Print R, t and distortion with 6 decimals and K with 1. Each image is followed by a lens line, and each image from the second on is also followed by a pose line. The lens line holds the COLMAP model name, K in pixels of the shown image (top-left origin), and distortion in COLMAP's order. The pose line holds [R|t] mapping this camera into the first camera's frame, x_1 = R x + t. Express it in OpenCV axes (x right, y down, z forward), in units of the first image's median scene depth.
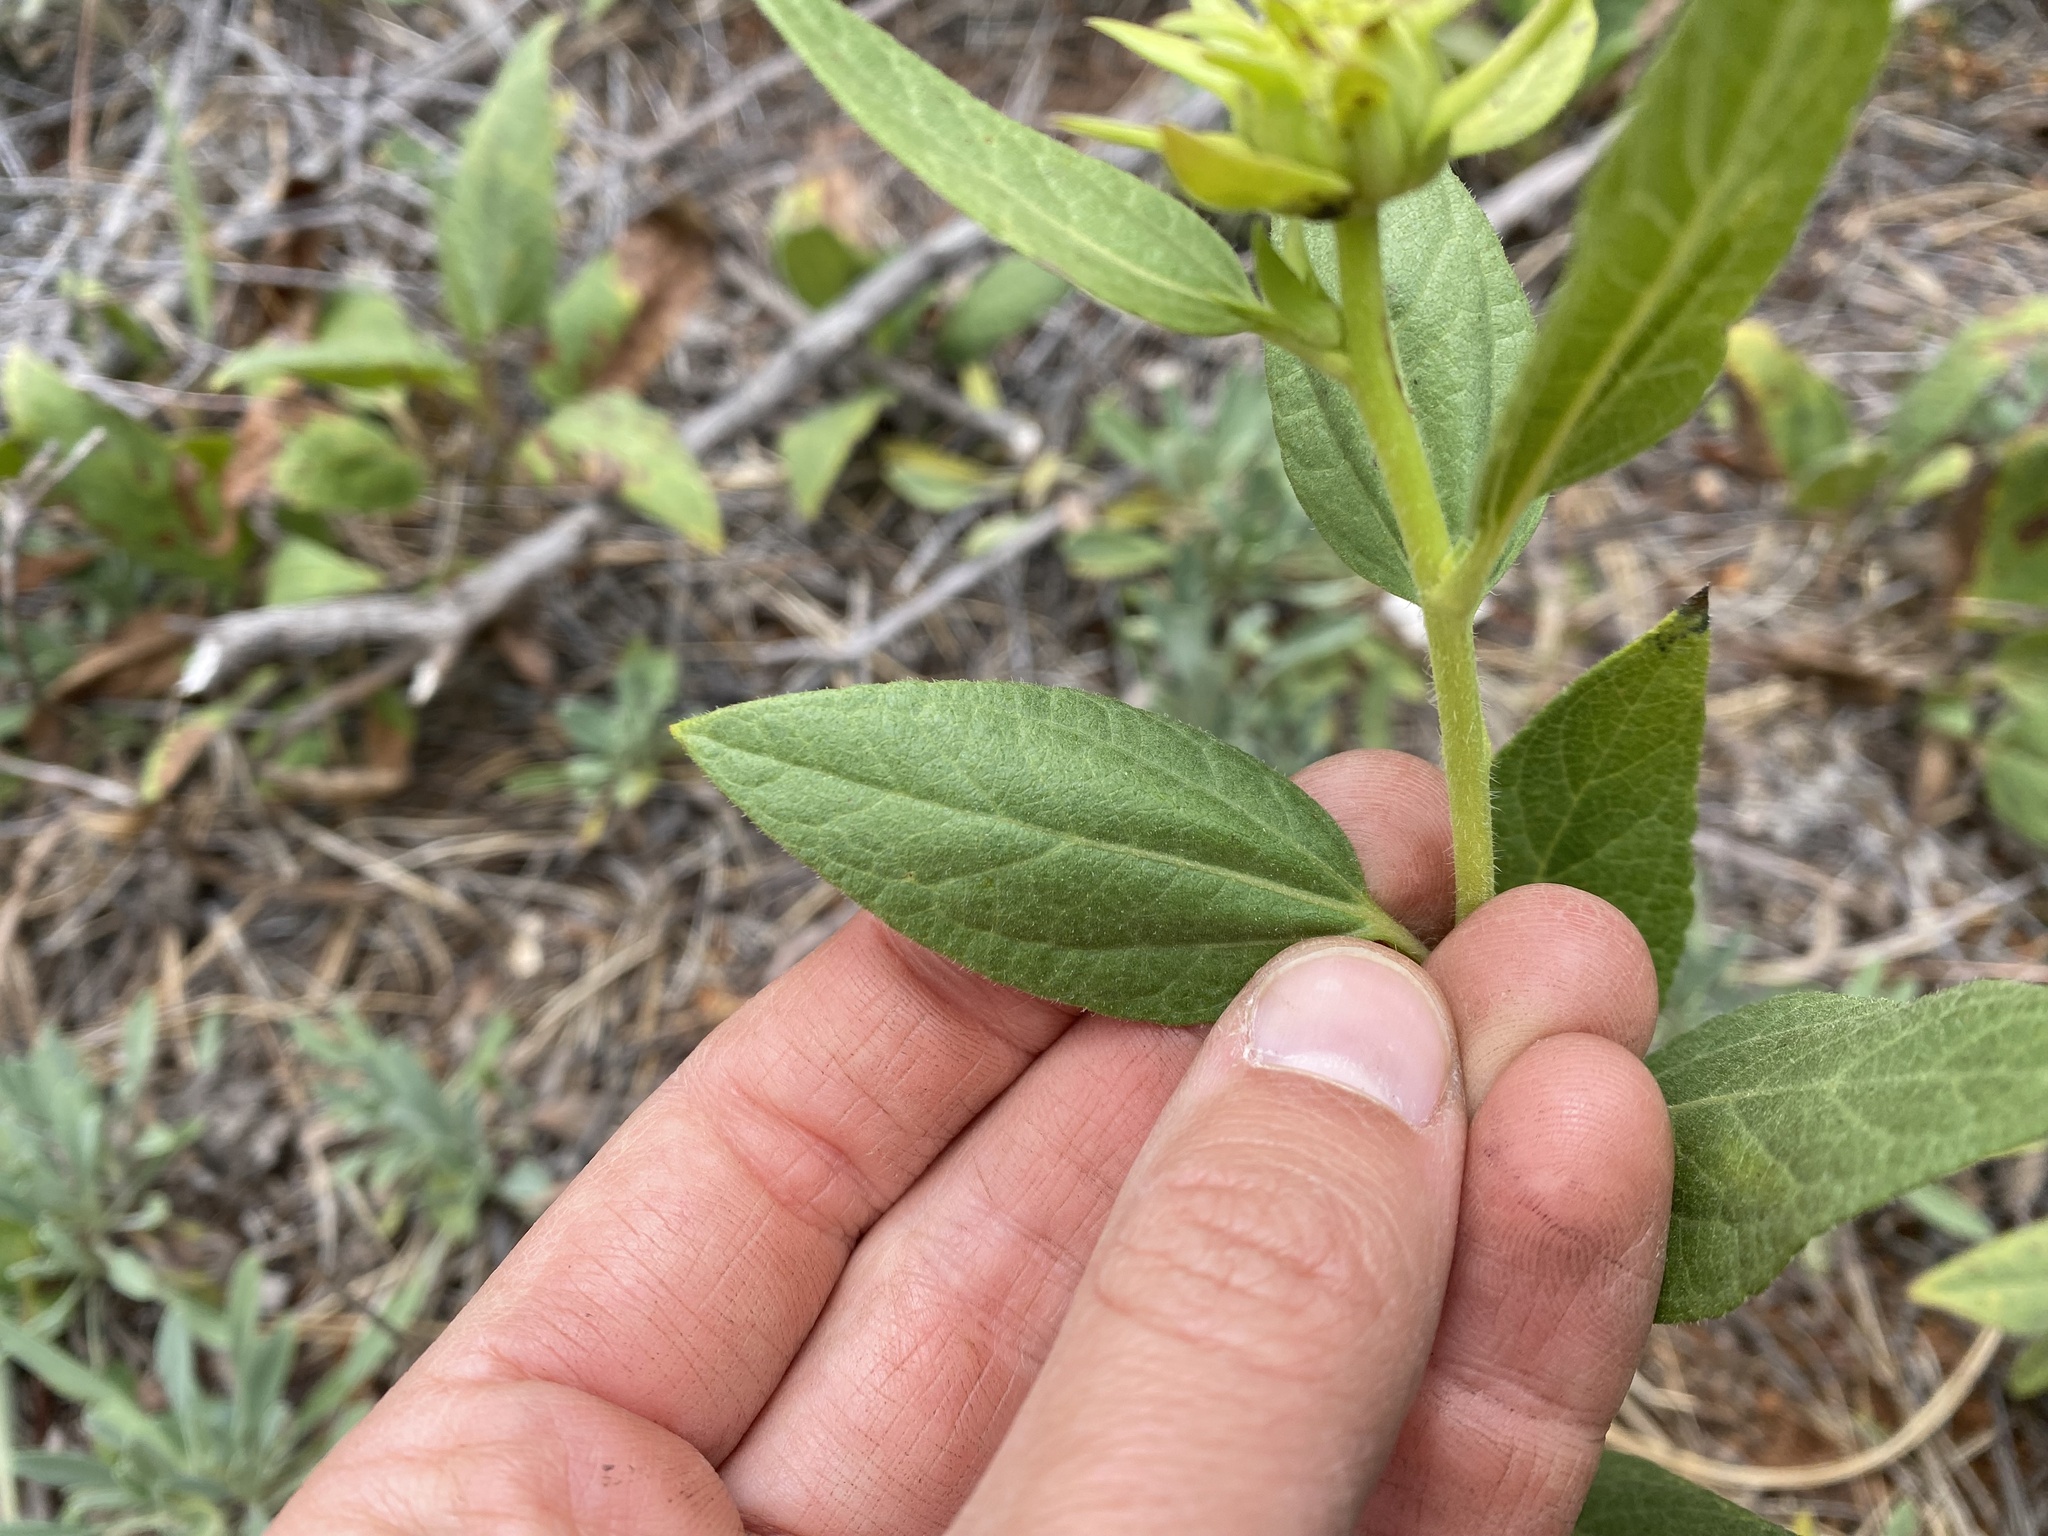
lens RADIAL K [[1545.1, 0, 1031.3], [0, 1545.1, 770.4], [0, 0, 1]] dist [-0.010861, 0.002844]
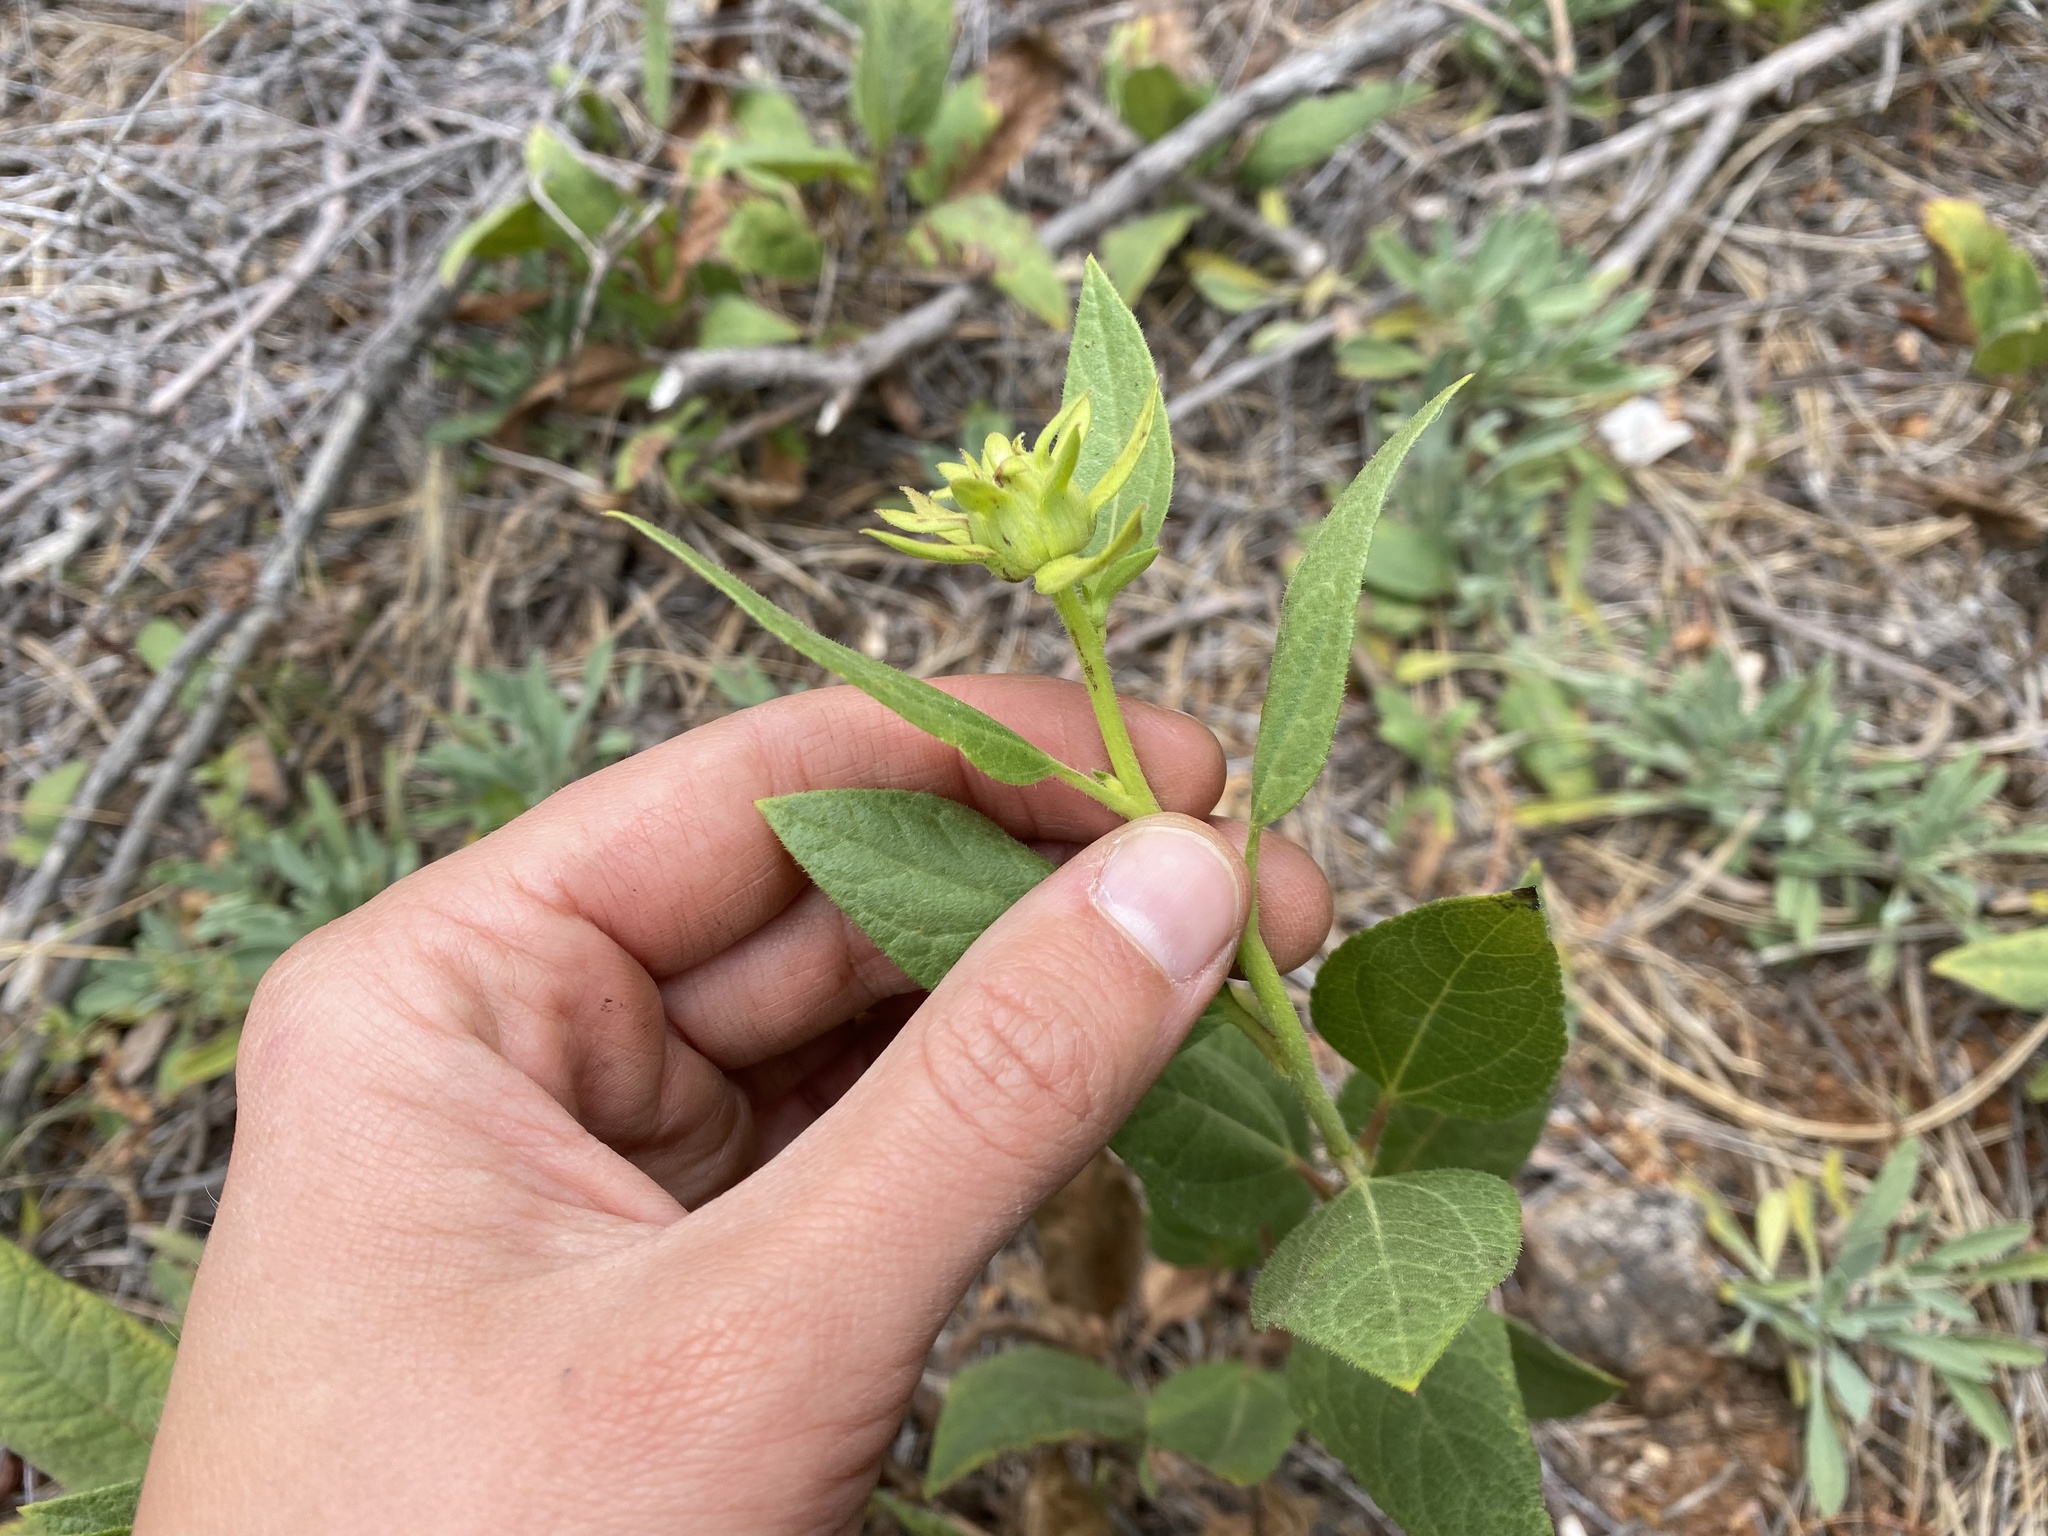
lens RADIAL K [[1550.0, 0, 1024.0], [0, 1550.0, 768.0], [0, 0, 1]] dist [-0.000475, -0.001376]
pose [[0.989011, 0.107912, -0.101053, -0.063354], [-0.095975, 0.988560, 0.116352, 0.060750], [0.112453, -0.105375, 0.988054, -0.267983]]
